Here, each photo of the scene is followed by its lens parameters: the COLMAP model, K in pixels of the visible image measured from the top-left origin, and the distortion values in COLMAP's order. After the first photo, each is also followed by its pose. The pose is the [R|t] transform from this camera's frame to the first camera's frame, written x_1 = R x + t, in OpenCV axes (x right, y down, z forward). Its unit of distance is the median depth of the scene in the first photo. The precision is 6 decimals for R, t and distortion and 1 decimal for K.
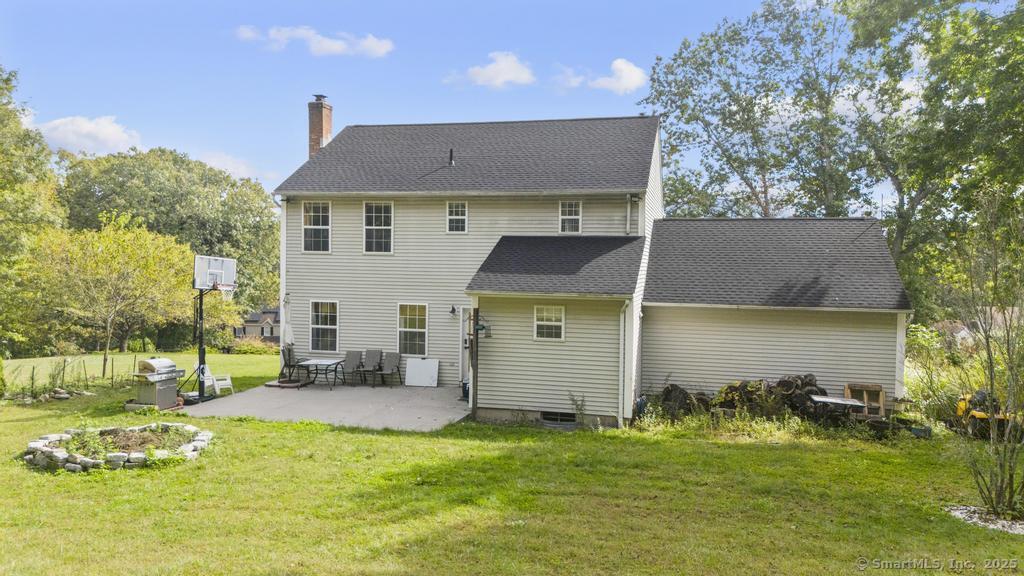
lens RADIAL K [[761.6, 0, 512.0], [0, 761.6, 288.0], [0, 0, 1]] dist [0.114578, -0.149127]
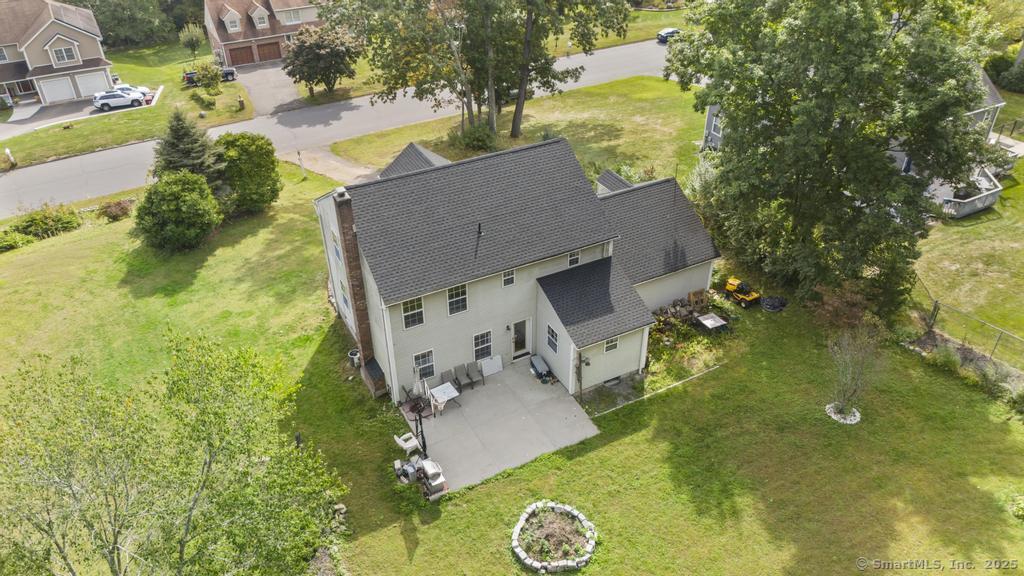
lens RADIAL K [[761.6, 0, 512.0], [0, 761.6, 288.0], [0, 0, 1]] dist [0.114578, -0.149127]
pose [[0.738134, -0.401912, 0.541872, -0.867812], [0.037243, 0.826234, 0.562094, -0.896707], [-0.673625, -0.394720, 0.624840, 0.055547]]
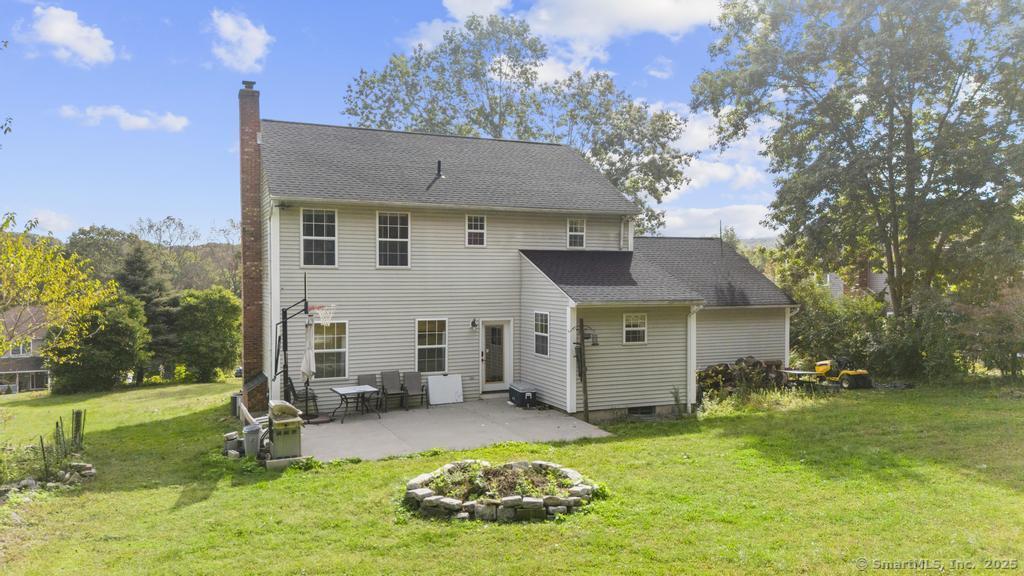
lens RADIAL K [[761.6, 0, 512.0], [0, 761.6, 288.0], [0, 0, 1]] dist [0.114578, -0.149127]
pose [[0.788030, -0.024726, 0.615140, -0.643391], [0.029850, 0.999553, 0.001939, -0.017764], [-0.614913, 0.016833, 0.788416, 0.176231]]
